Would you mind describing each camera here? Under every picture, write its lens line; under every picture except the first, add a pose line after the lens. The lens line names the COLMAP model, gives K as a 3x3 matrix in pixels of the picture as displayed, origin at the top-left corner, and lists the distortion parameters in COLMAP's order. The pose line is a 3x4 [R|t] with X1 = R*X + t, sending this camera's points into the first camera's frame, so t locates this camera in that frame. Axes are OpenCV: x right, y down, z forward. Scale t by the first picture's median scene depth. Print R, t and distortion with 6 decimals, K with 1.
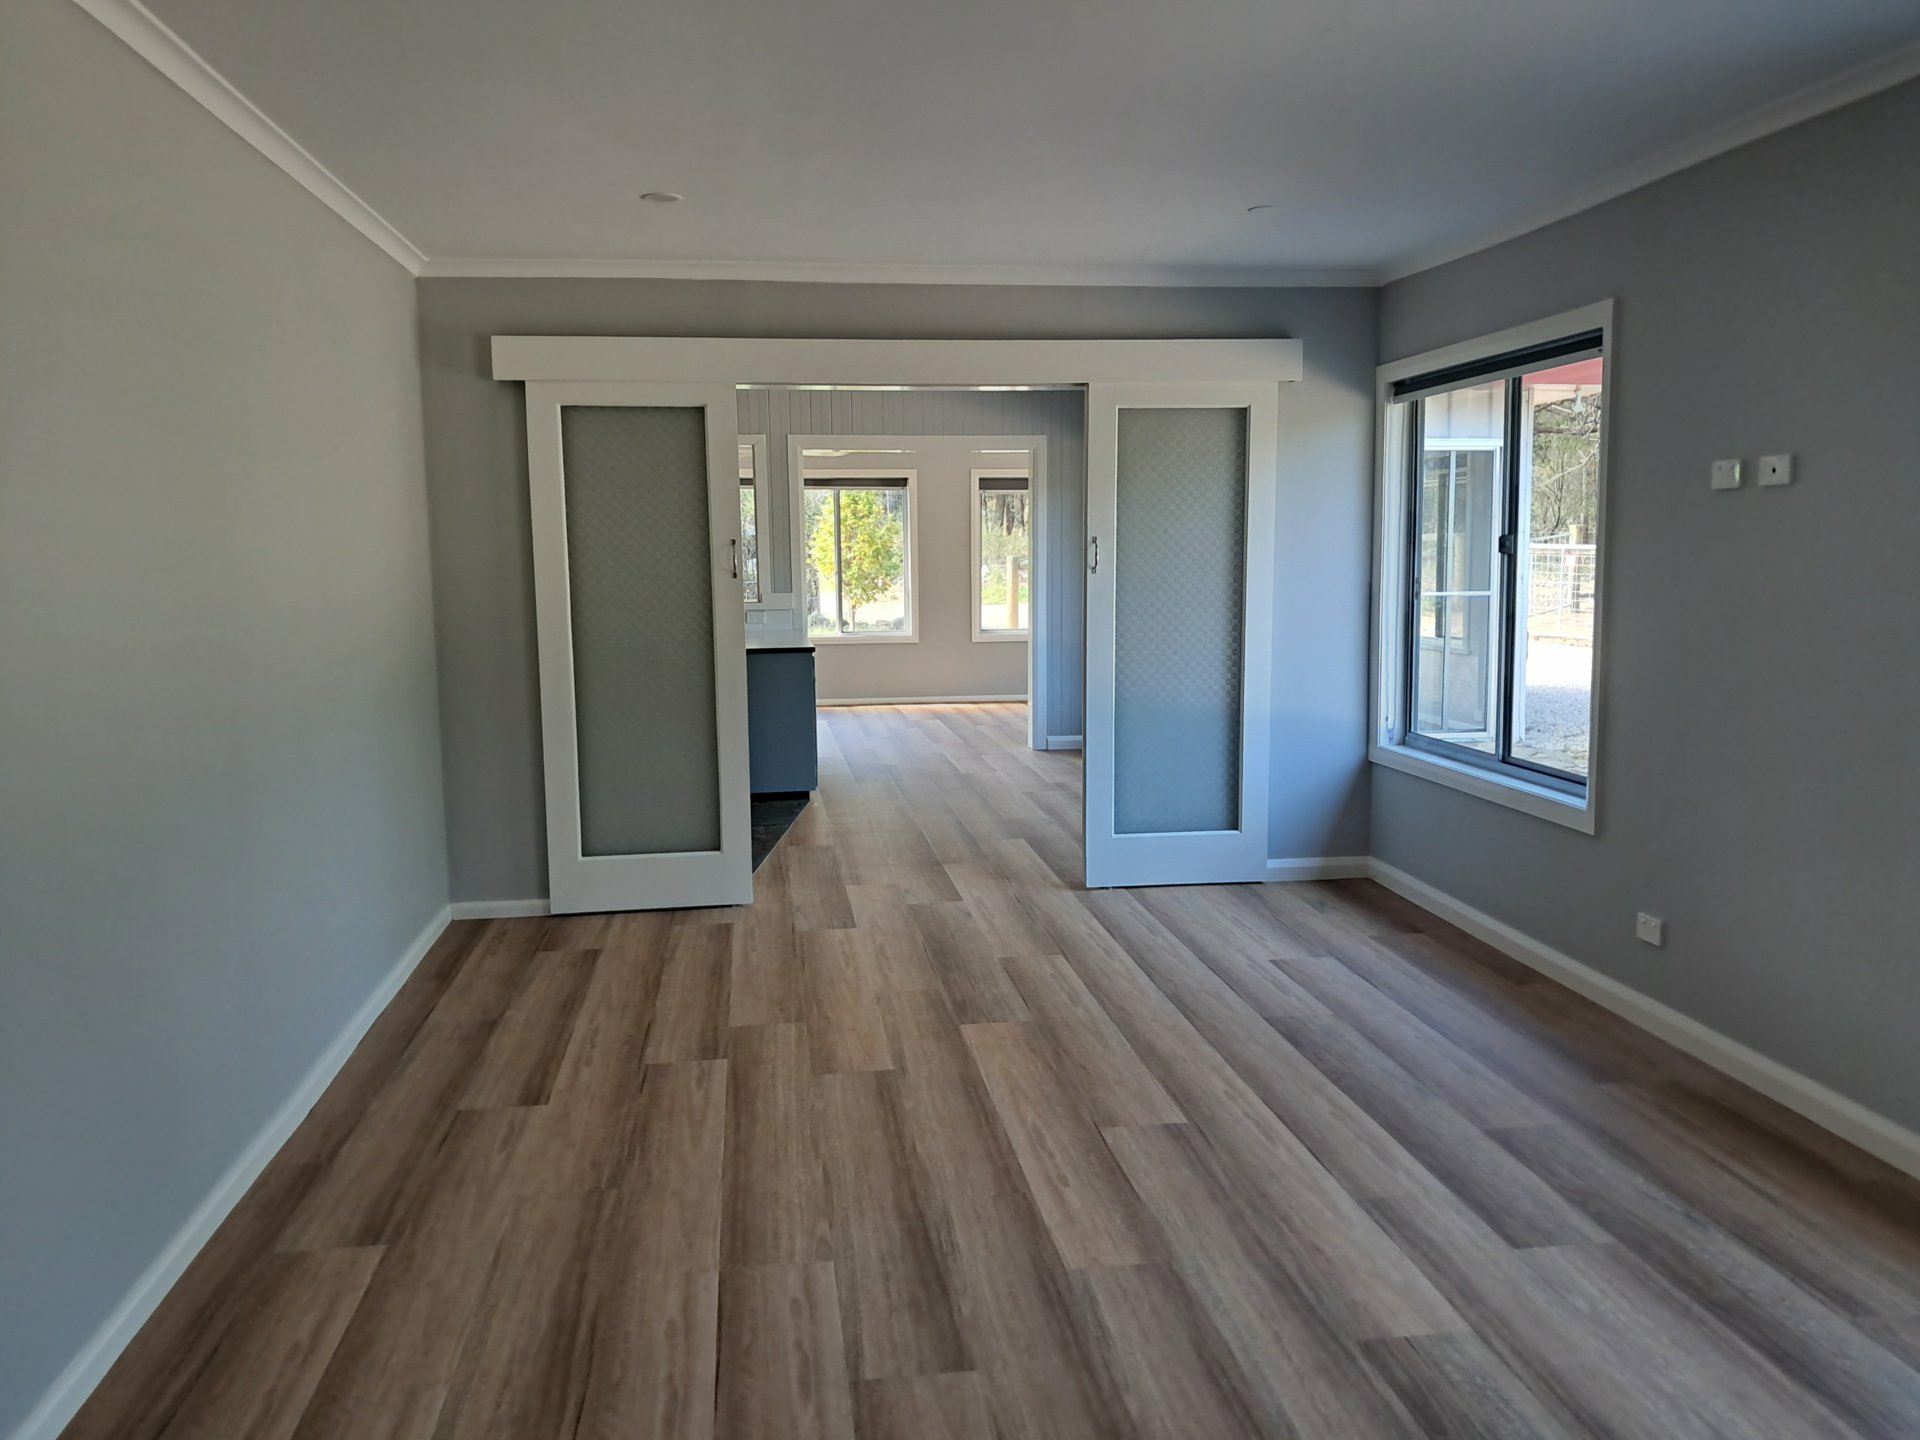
lens RADIAL K [[1525.5, 0, 964.3], [0, 1525.5, 731.8], [0, 0, 1]] dist [-0.054444, -0.019088]
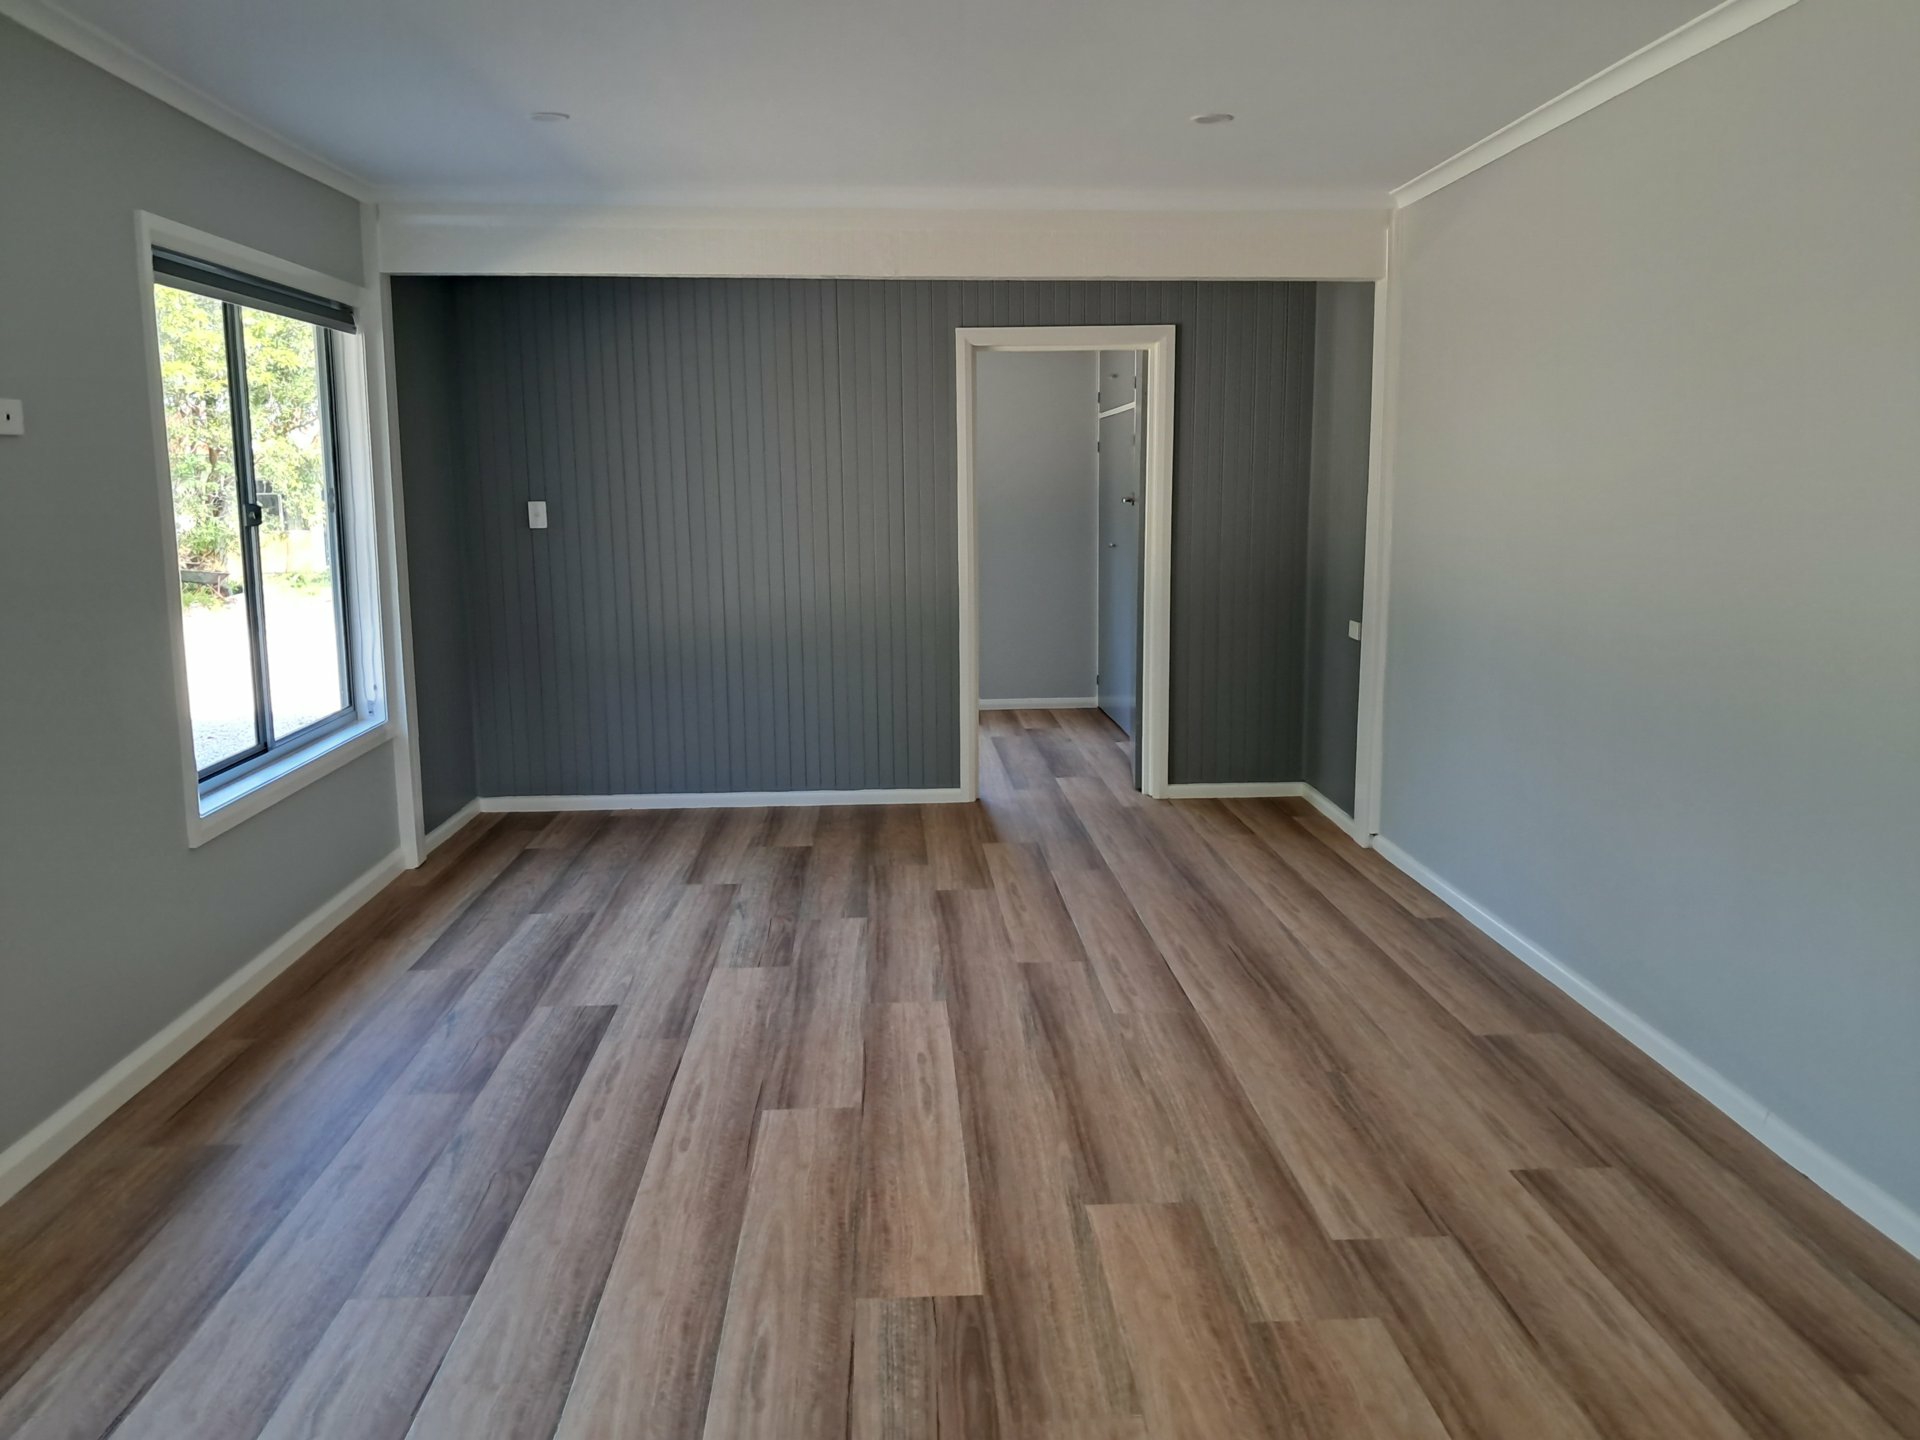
lens RADIAL K [[1525.5, 0, 956.5], [0, 1525.5, 711.7], [0, 0, 1]] dist [-0.054444, -0.019088]
pose [[-0.995861, 0.005395, 0.090730, -0.060938], [0.029651, 0.962909, 0.268193, -0.240574], [-0.085918, 0.269774, -0.959083, 1.930906]]
